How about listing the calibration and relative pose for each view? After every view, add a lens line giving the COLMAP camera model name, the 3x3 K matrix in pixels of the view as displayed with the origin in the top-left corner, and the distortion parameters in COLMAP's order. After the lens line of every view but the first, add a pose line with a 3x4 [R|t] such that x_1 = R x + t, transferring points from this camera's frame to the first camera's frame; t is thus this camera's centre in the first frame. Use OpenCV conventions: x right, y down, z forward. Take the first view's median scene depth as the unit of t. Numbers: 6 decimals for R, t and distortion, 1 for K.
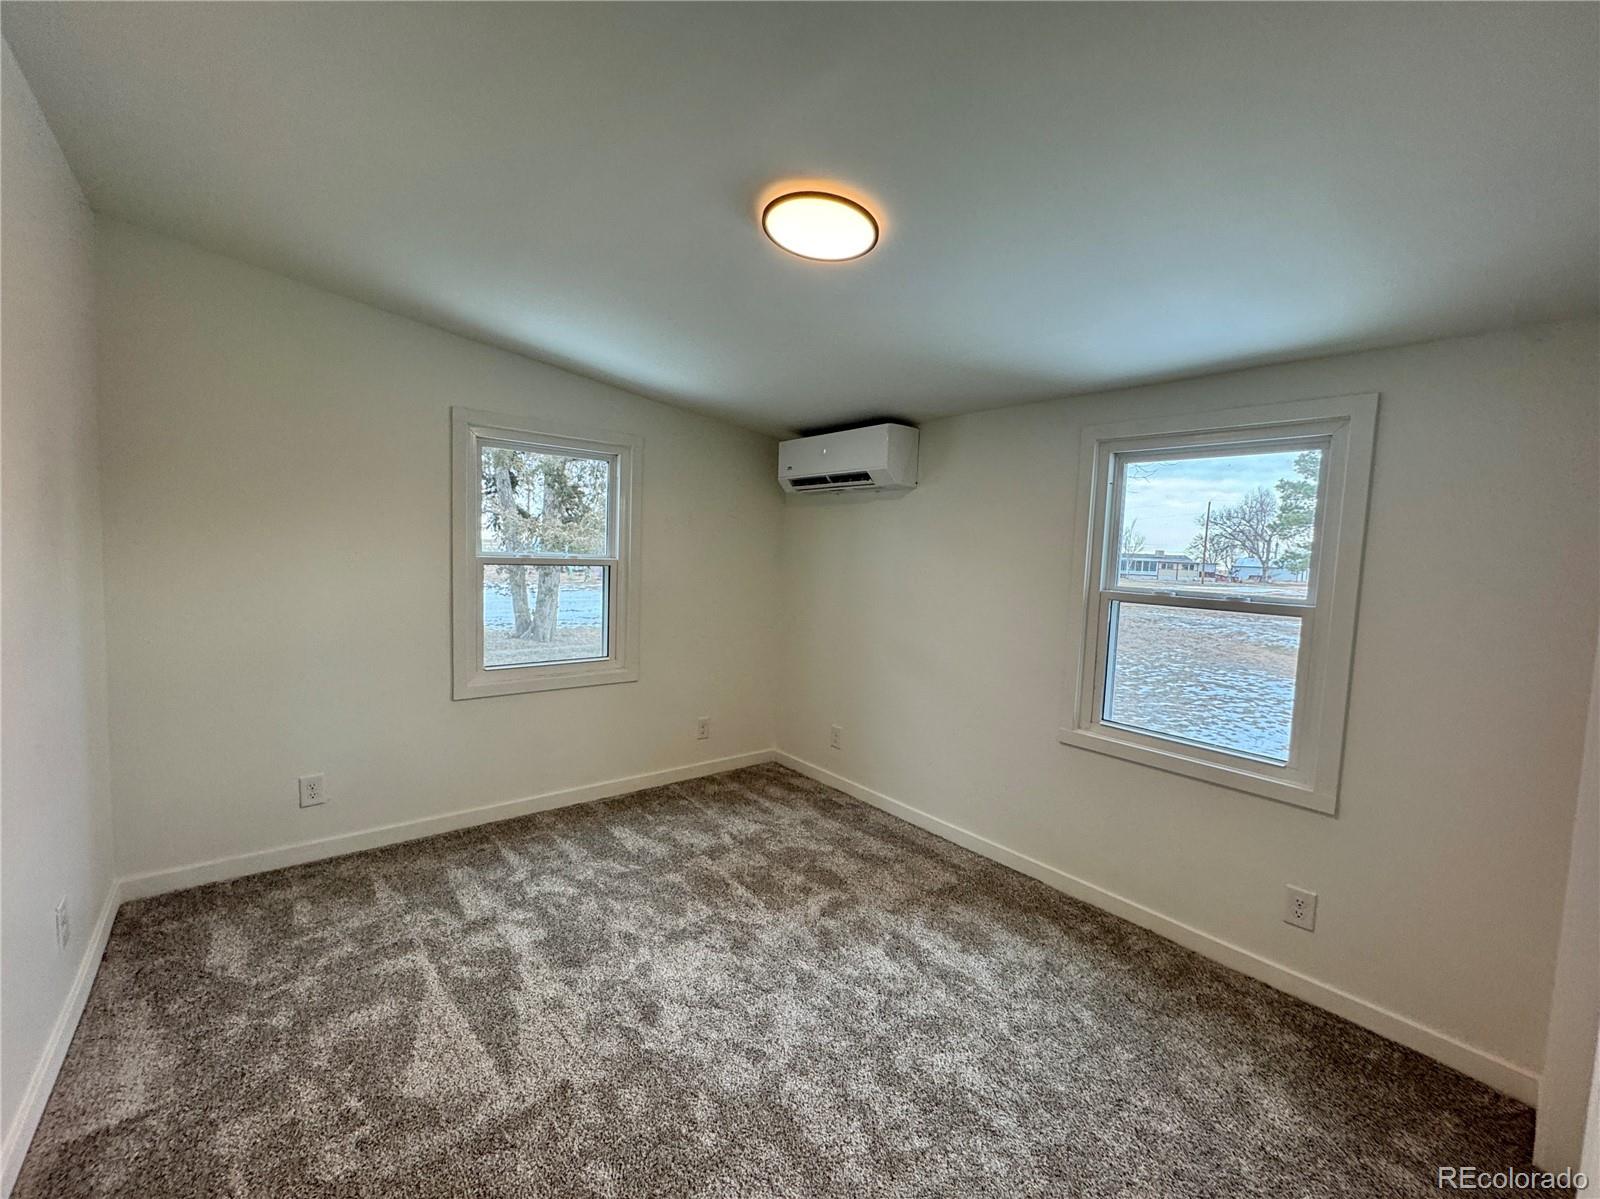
lens RADIAL K [[631.7, 0, 788.8], [0, 631.7, 592.9], [0, 0, 1]] dist [-0.001971, 0.000267]
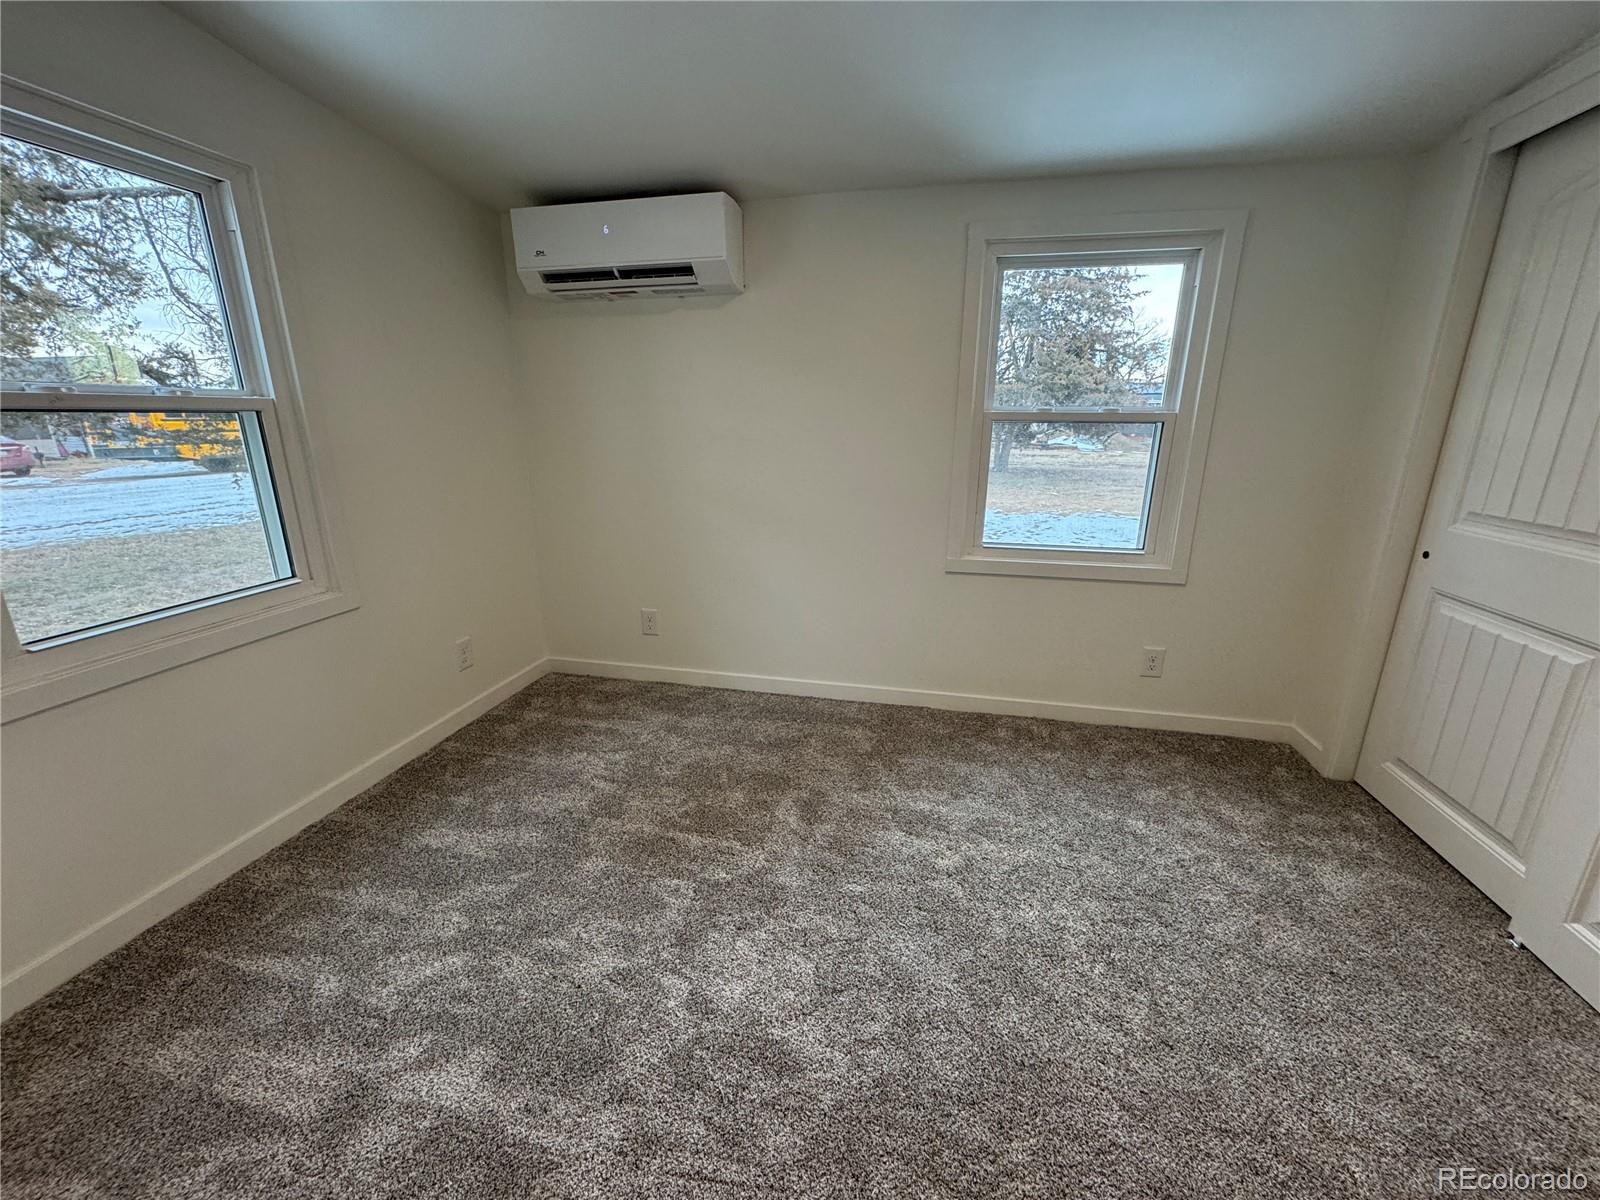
lens RADIAL K [[631.7, 0, 788.8], [0, 631.7, 593.4], [0, 0, 1]] dist [-0.001971, 0.000267]
pose [[0.790377, -0.201177, 0.578646, -0.345081], [0.069993, 0.968012, 0.240943, 0.011898], [-0.608609, -0.149935, 0.779176, 0.366711]]
